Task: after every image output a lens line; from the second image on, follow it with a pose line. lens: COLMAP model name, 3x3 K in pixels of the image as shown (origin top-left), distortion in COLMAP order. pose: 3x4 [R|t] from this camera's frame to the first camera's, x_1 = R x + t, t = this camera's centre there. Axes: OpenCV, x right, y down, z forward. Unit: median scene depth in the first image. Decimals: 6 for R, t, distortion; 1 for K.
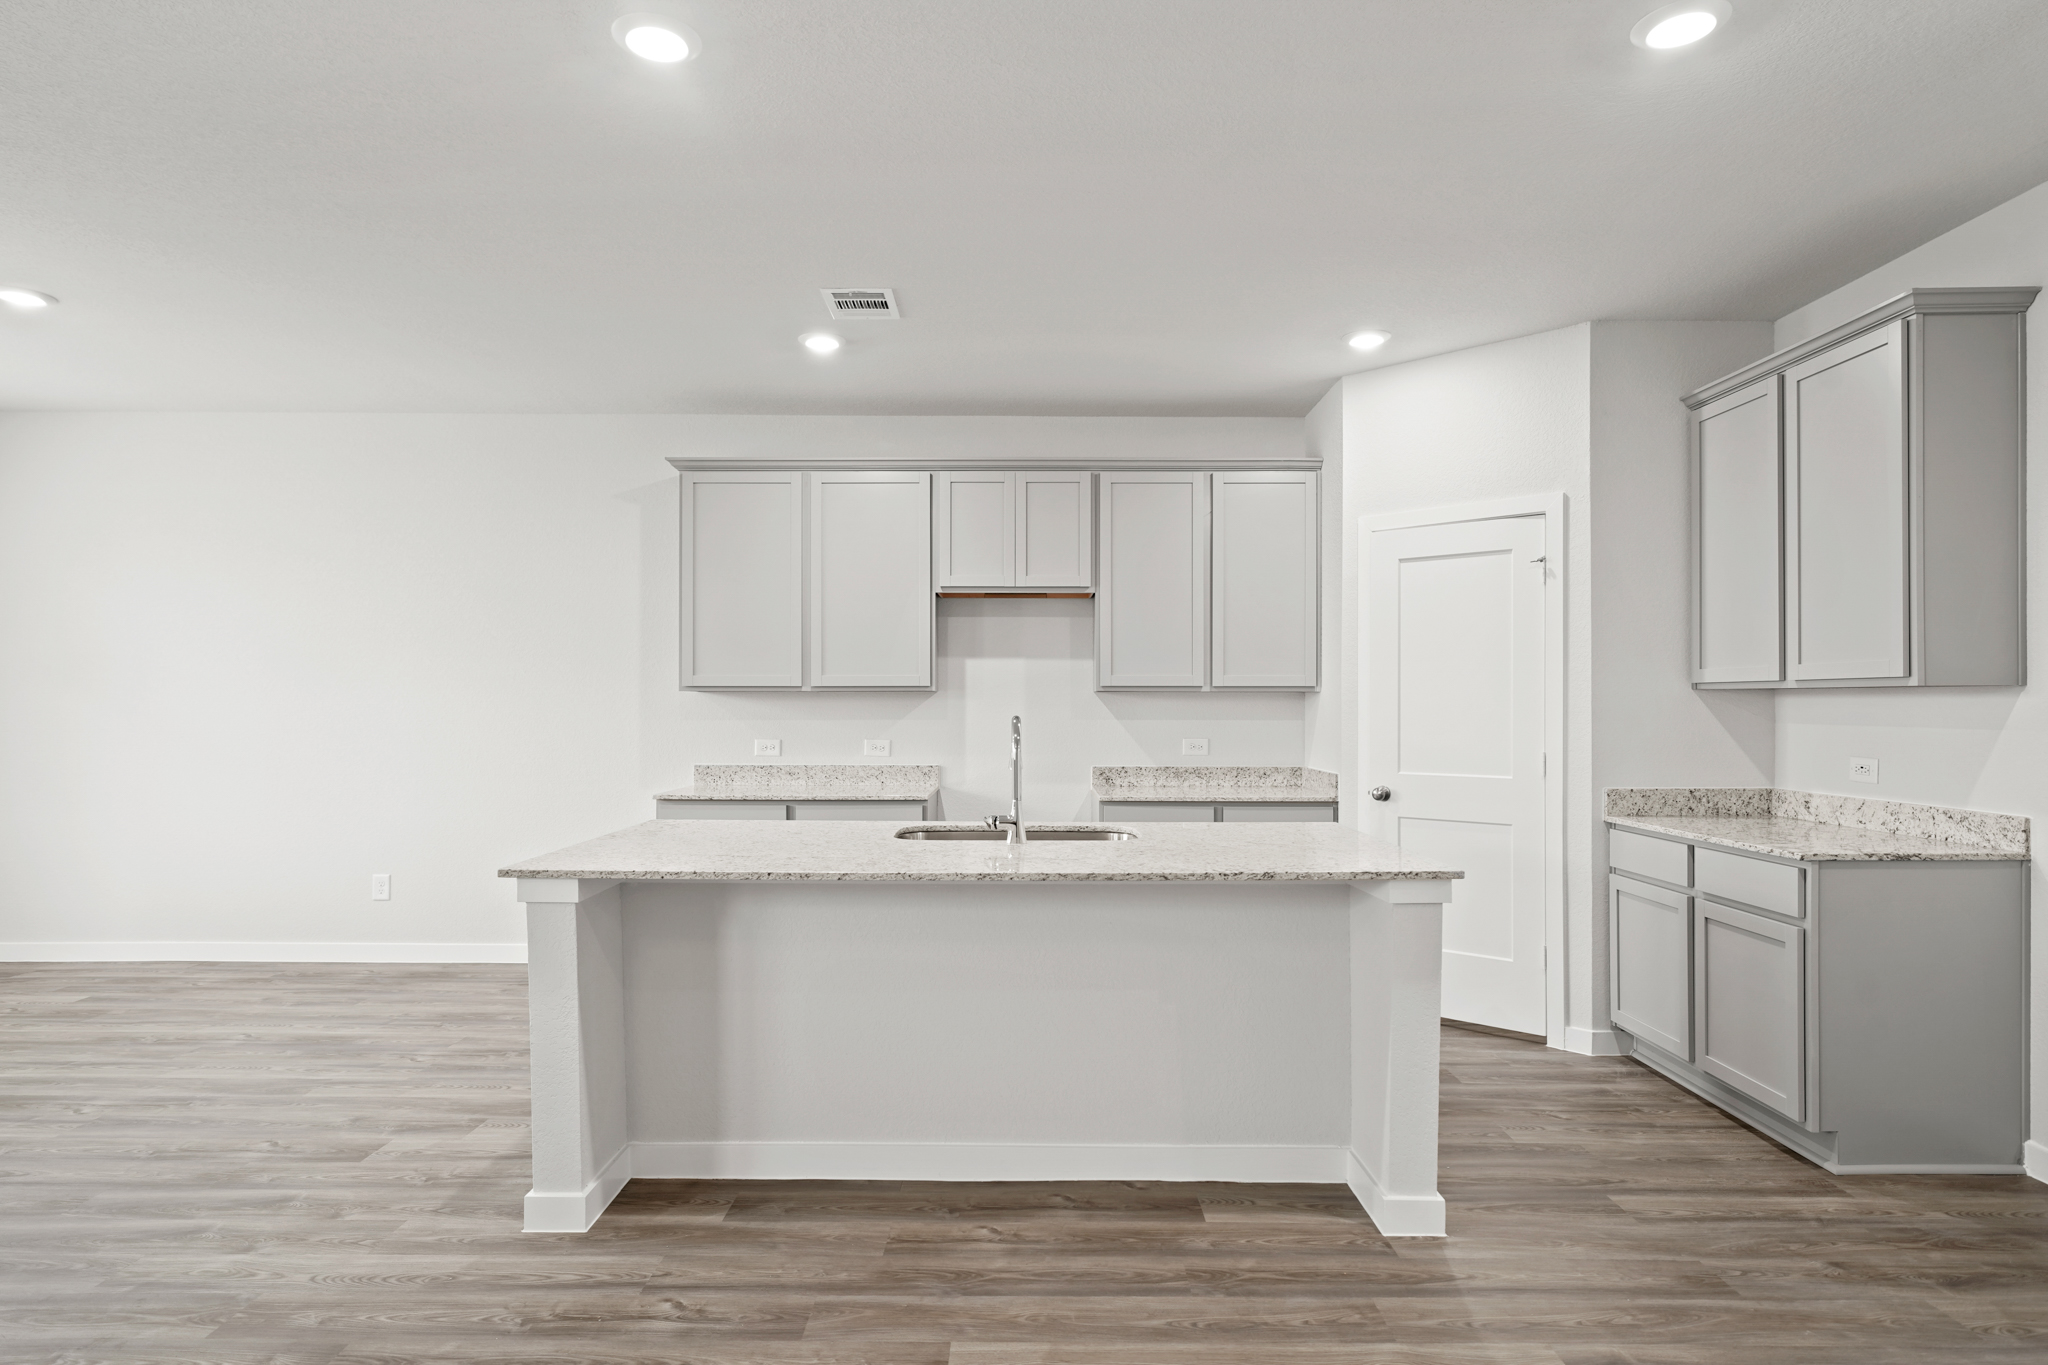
lens RADIAL K [[1132.9, 0, 1025.2], [0, 1132.9, 698.0], [0, 0, 1]] dist [0.004149, -0.000803]
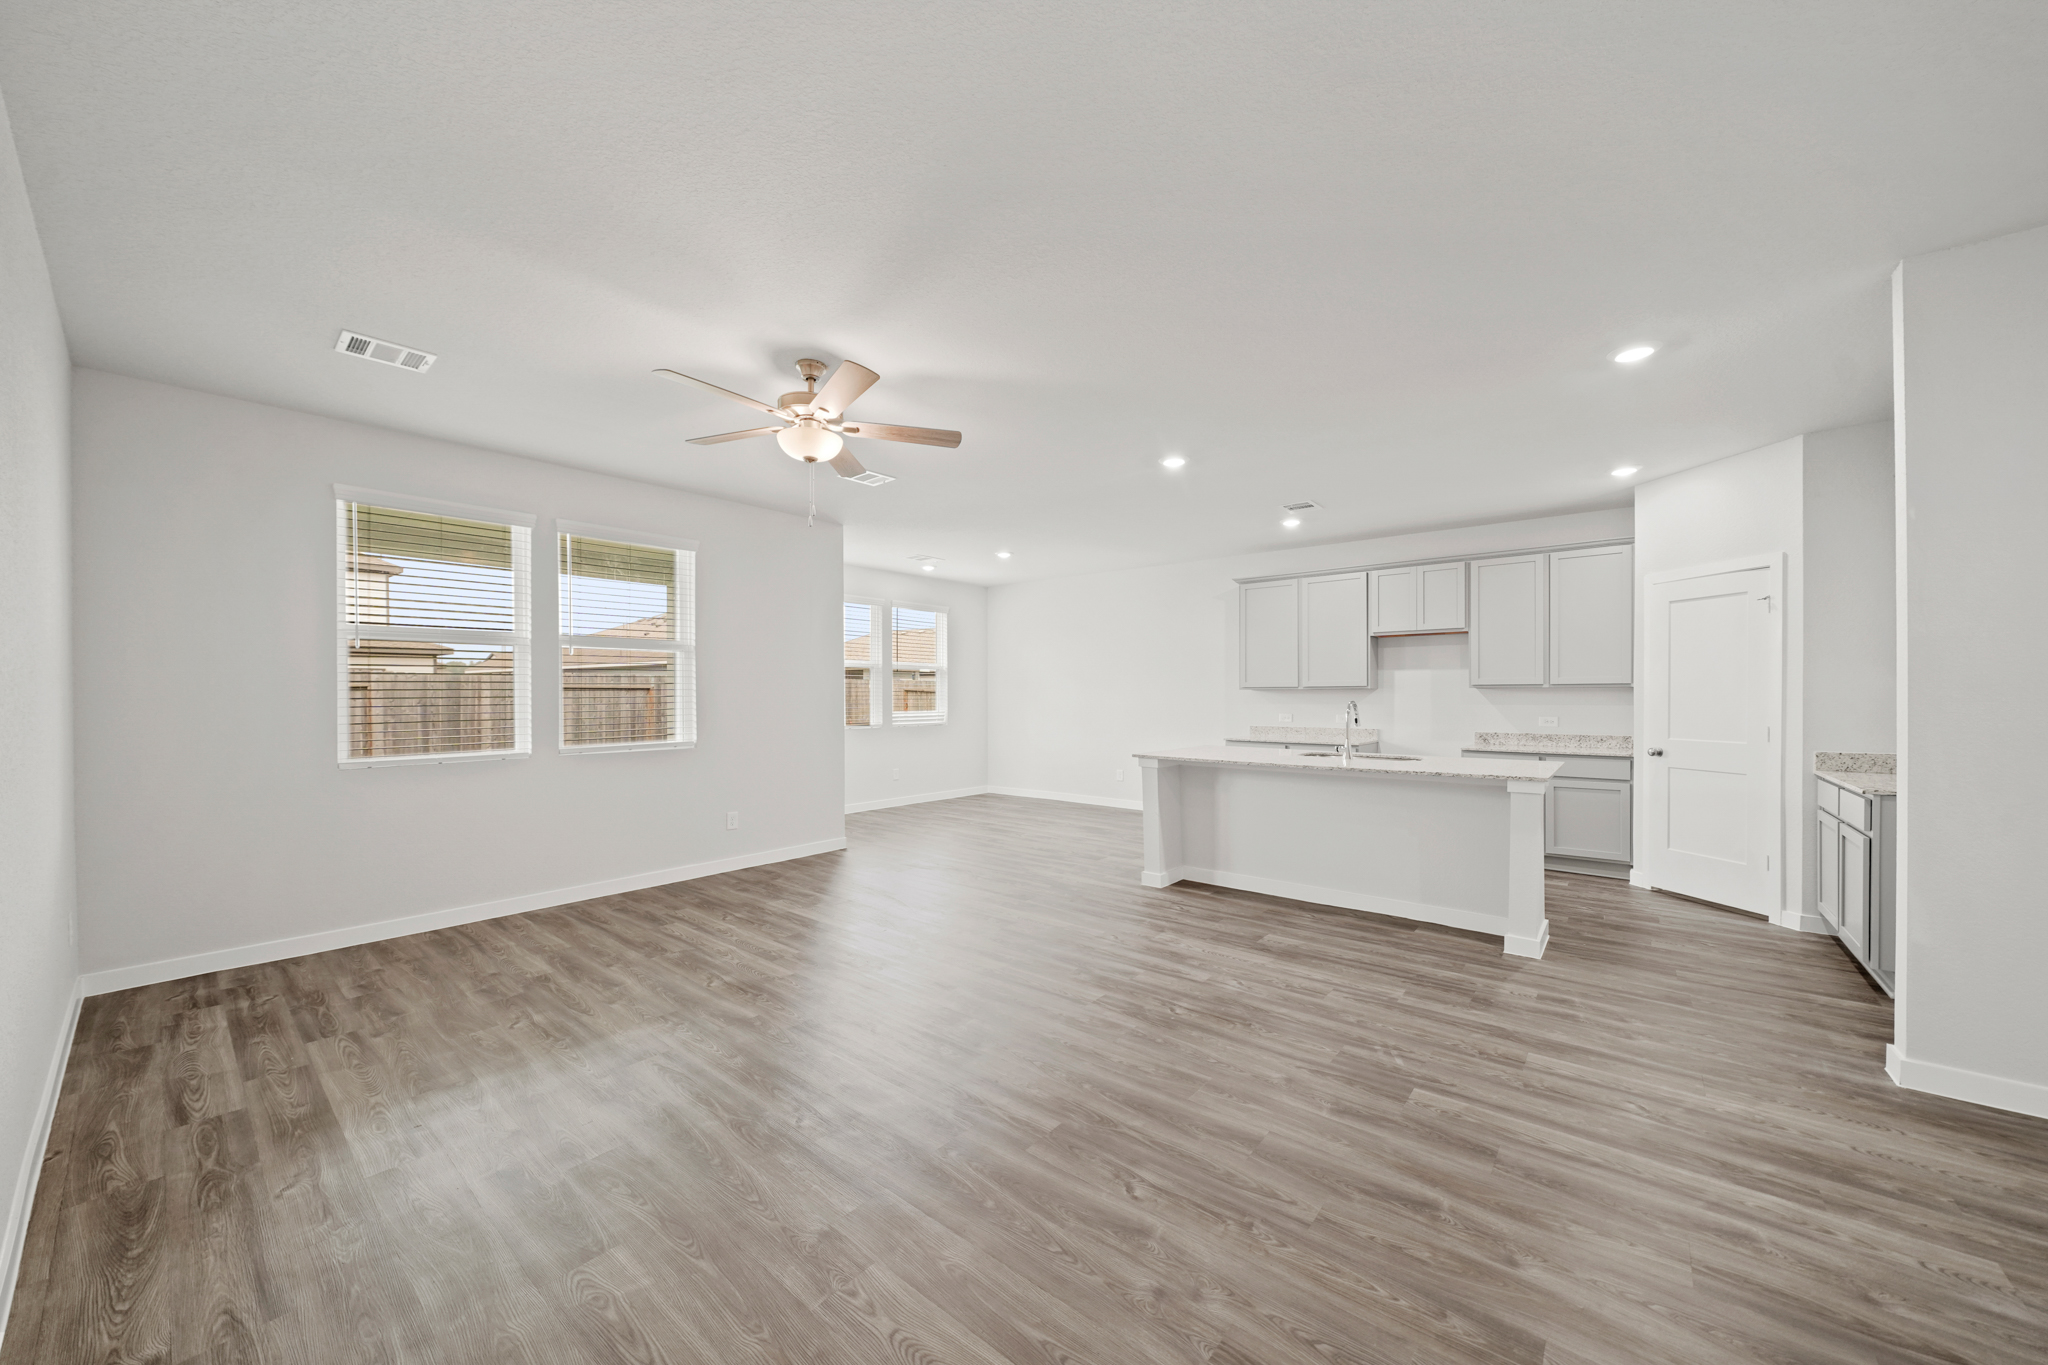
lens RADIAL K [[739.0, 0, 1020.4], [0, 739.0, 688.6], [0, 0, 1]] dist [-0.010692, 0.000051]
pose [[0.766383, -0.008495, -0.642328, 0.362241], [0.004466, 0.999959, -0.007897, 0.001252], [0.642369, 0.003183, 0.766389, -0.422804]]
